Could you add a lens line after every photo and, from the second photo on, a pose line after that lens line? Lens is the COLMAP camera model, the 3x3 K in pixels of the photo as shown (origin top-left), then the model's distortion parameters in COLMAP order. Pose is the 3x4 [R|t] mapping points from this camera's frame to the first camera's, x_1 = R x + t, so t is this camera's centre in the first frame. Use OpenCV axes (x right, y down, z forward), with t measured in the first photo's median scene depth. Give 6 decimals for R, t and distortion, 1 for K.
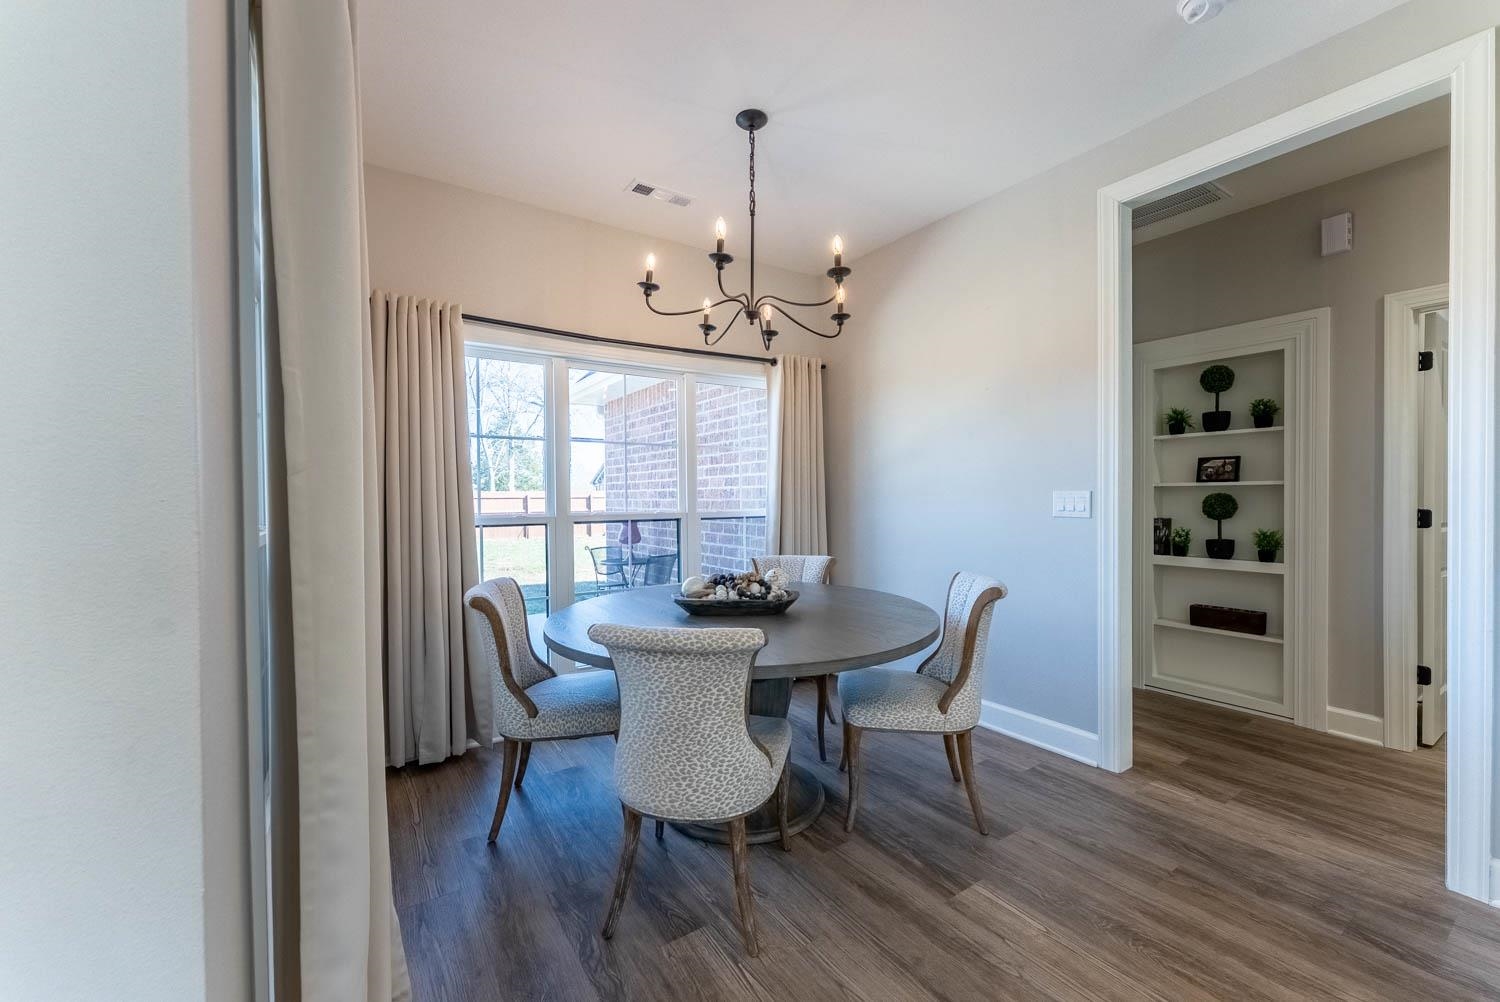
lens RADIAL K [[608.1, 0, 753.4], [0, 608.1, 502.2], [0, 0, 1]] dist [0.001021, 0.000197]
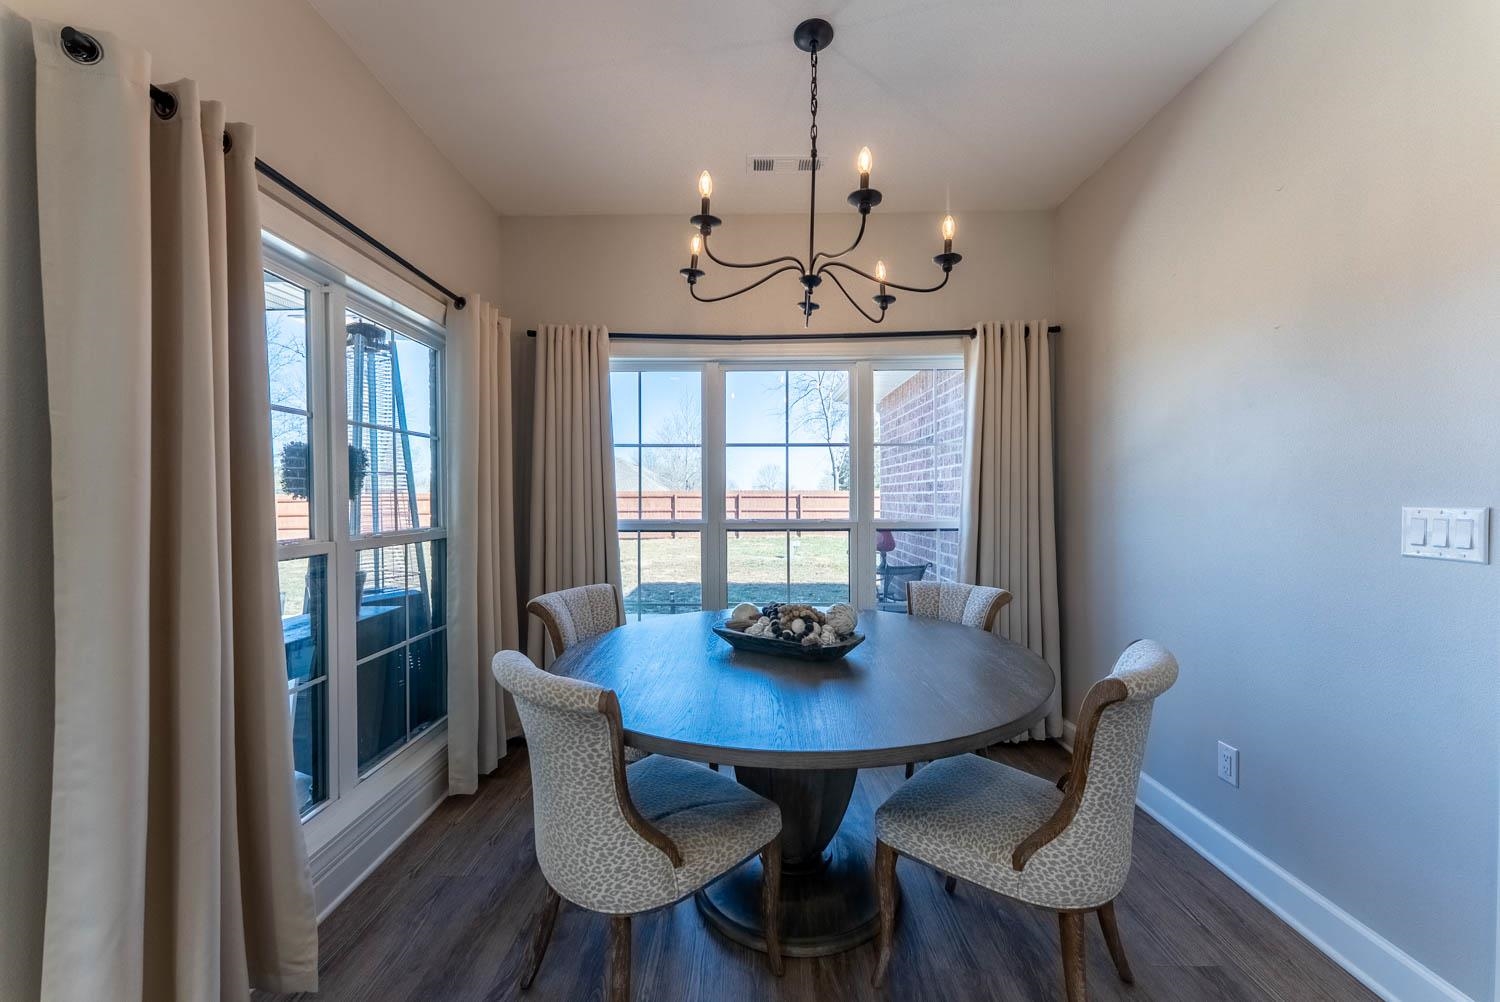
lens RADIAL K [[608.1, 0, 744.1], [0, 608.1, 502.8], [0, 0, 1]] dist [0.001021, 0.000197]
pose [[0.820384, 0.010700, -0.571714, 0.318538], [-0.008434, 0.999943, 0.006612, -0.019164], [0.571751, -0.000603, 0.820427, 0.246072]]
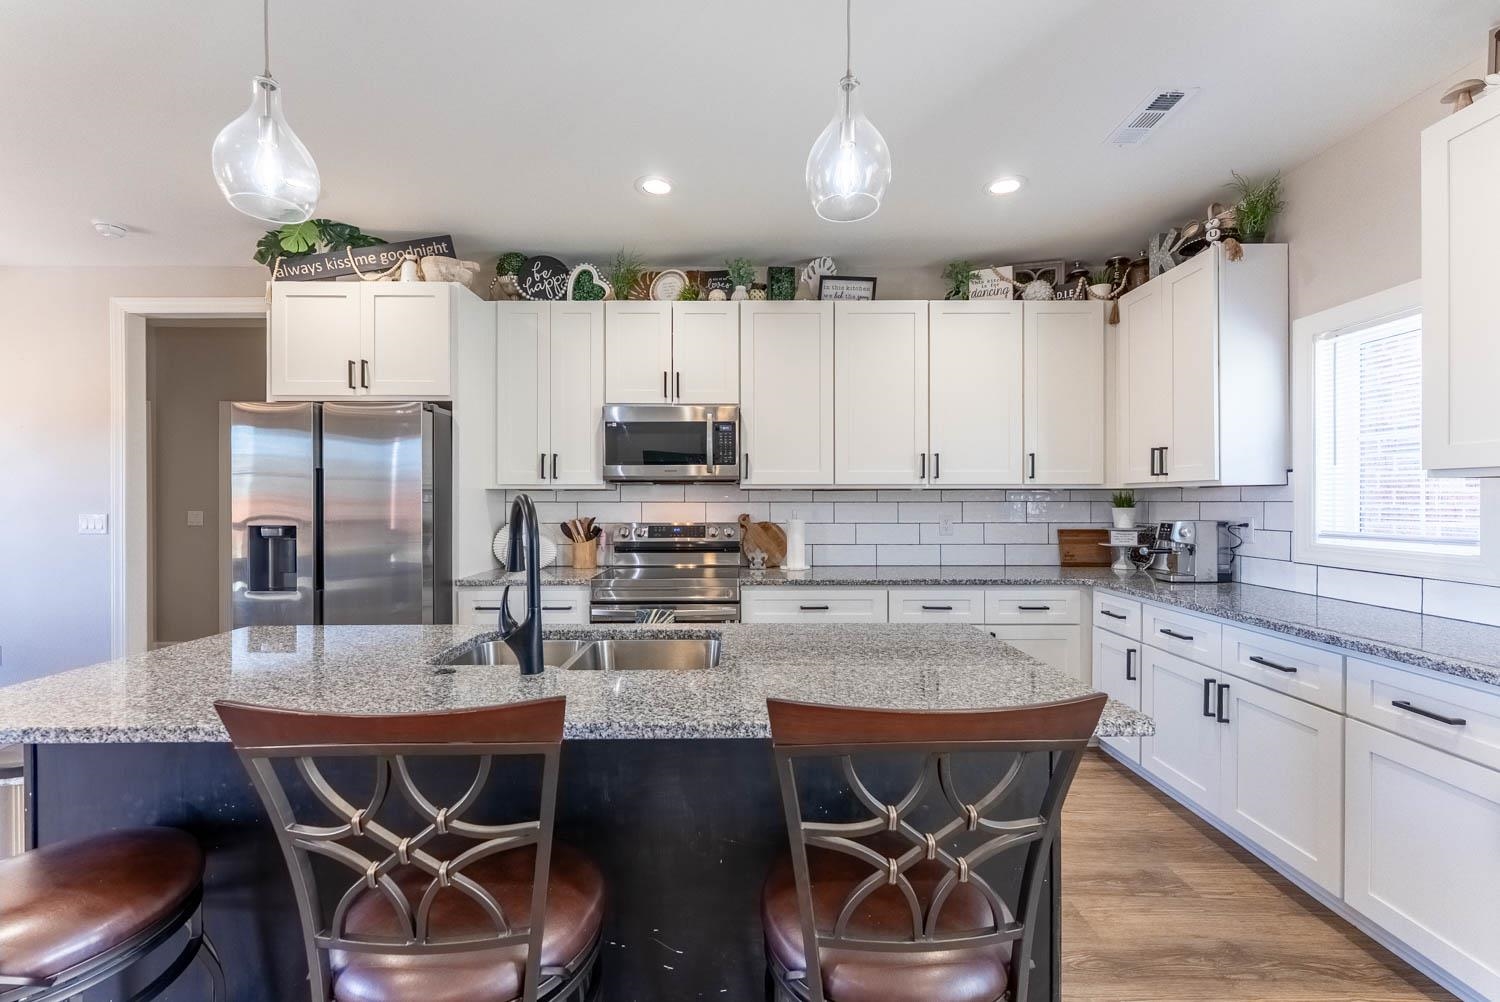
lens RADIAL K [[608.1, 0, 748.4], [0, 608.1, 503.9], [0, 0, 1]] dist [0.001021, 0.000197]
pose [[0.568615, 0.001010, 0.822603, 0.226900], [0.005725, 0.999970, -0.005185, -0.024601], [-0.822584, 0.007658, 0.568593, -0.889023]]
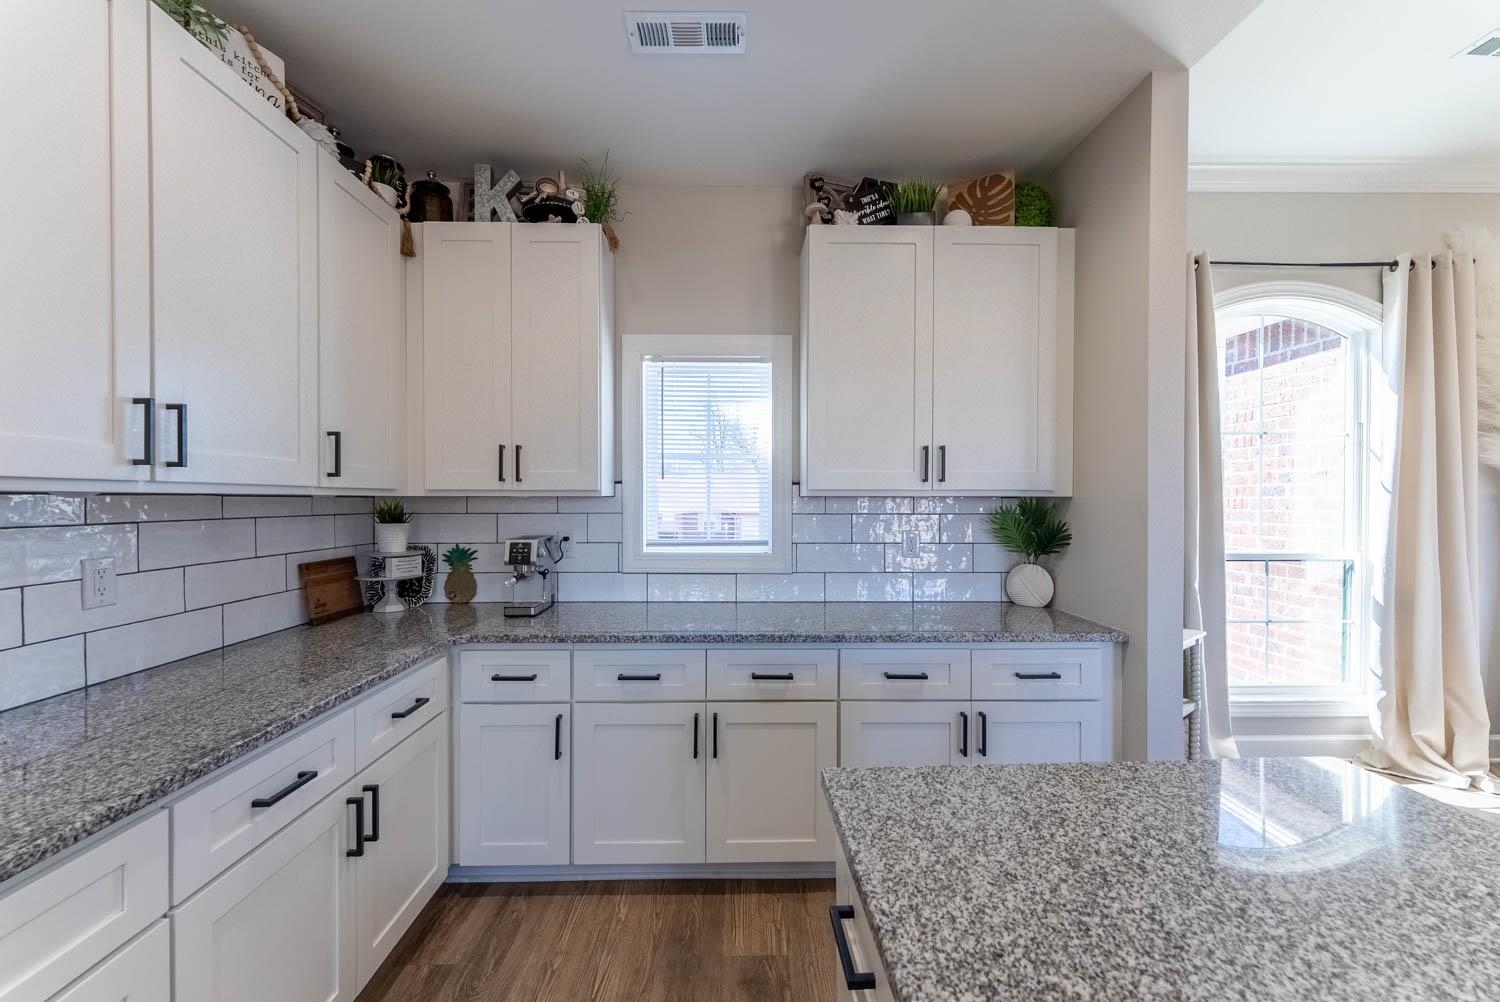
lens RADIAL K [[608.1, 0, 742.2], [0, 608.1, 502.0], [0, 0, 1]] dist [0.001021, 0.000197]
pose [[-0.834661, 0.002548, 0.550758, 0.764987], [0.008924, 0.999921, 0.008898, -0.050782], [-0.550691, 0.012341, -0.834618, -0.388255]]
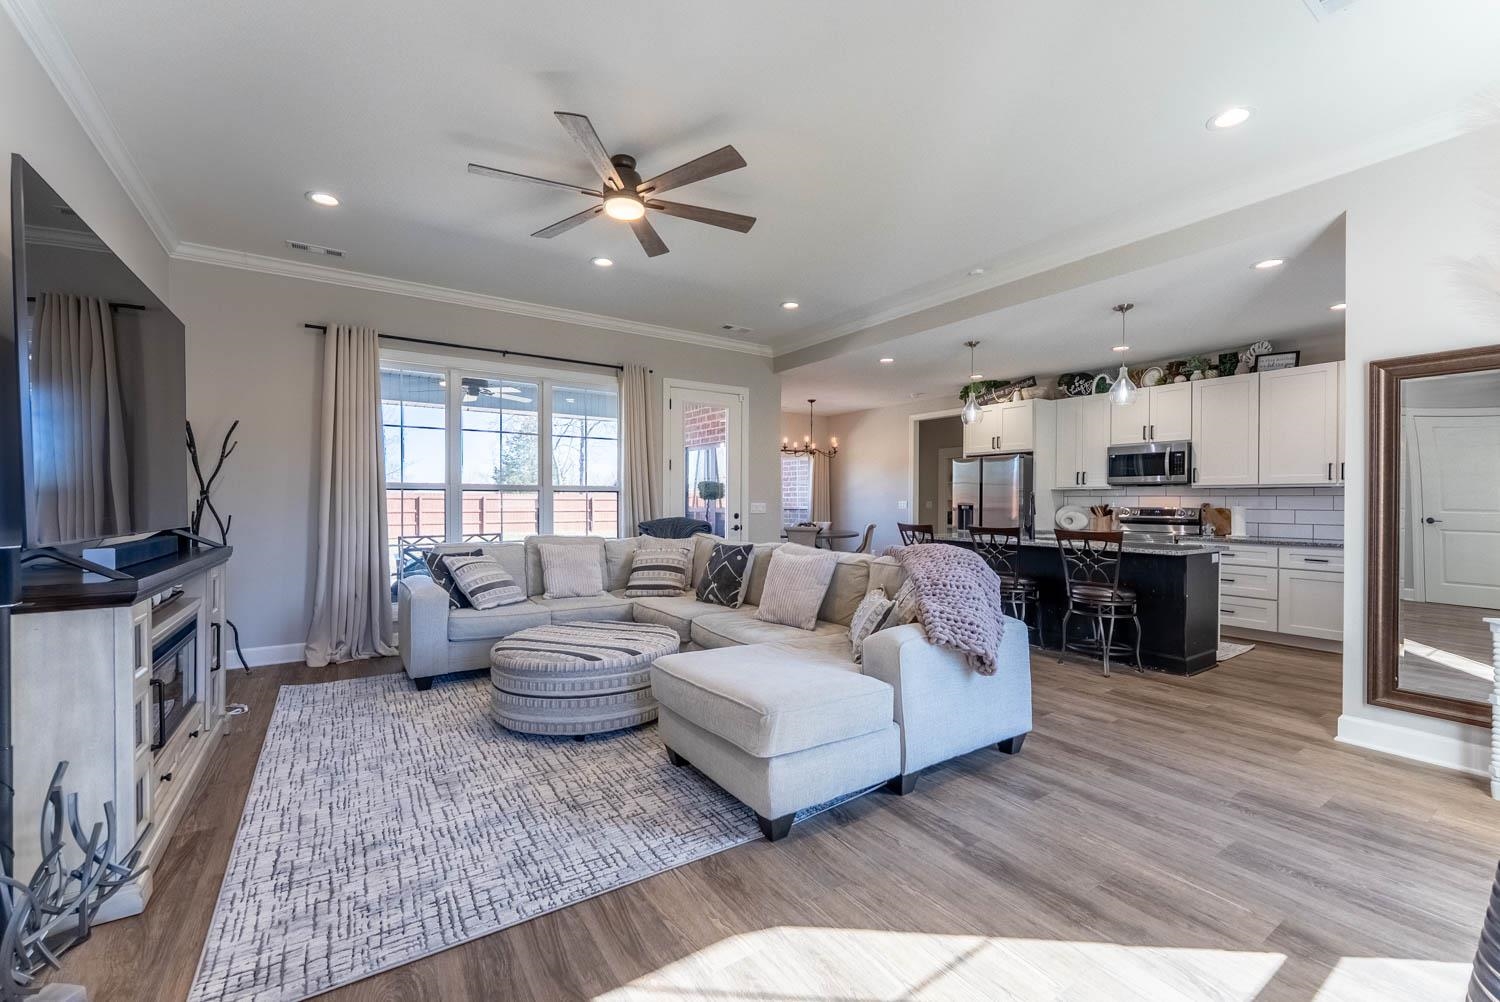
lens RADIAL K [[608.1, 0, 737.0], [0, 608.1, 502.3], [0, 0, 1]] dist [0.001021, 0.000197]
pose [[0.999589, 0.009129, -0.027177, -0.293688], [-0.009246, 0.999949, -0.004179, 0.010445], [0.027138, 0.004429, 0.999622, -2.285996]]
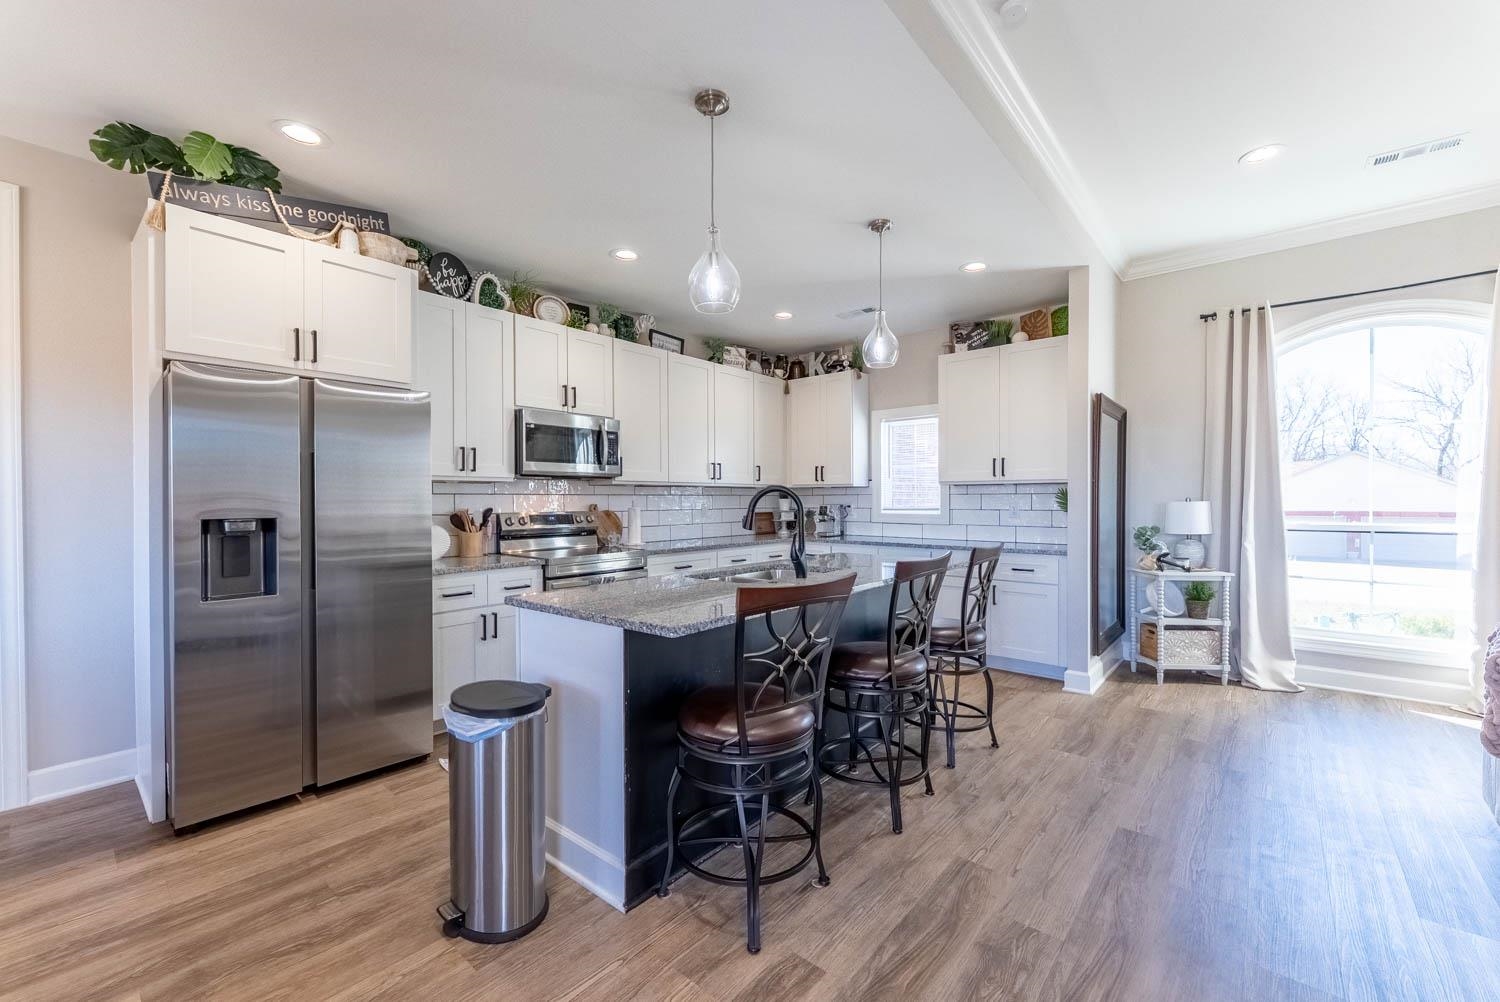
lens RADIAL K [[608.1, 0, 740.6], [0, 608.1, 503.6], [0, 0, 1]] dist [0.001021, 0.000197]
pose [[-0.253428, -0.000867, 0.967354, -0.343608], [0.013619, 0.999897, 0.004464, -0.013721], [-0.967258, 0.014306, -0.253391, -0.149198]]
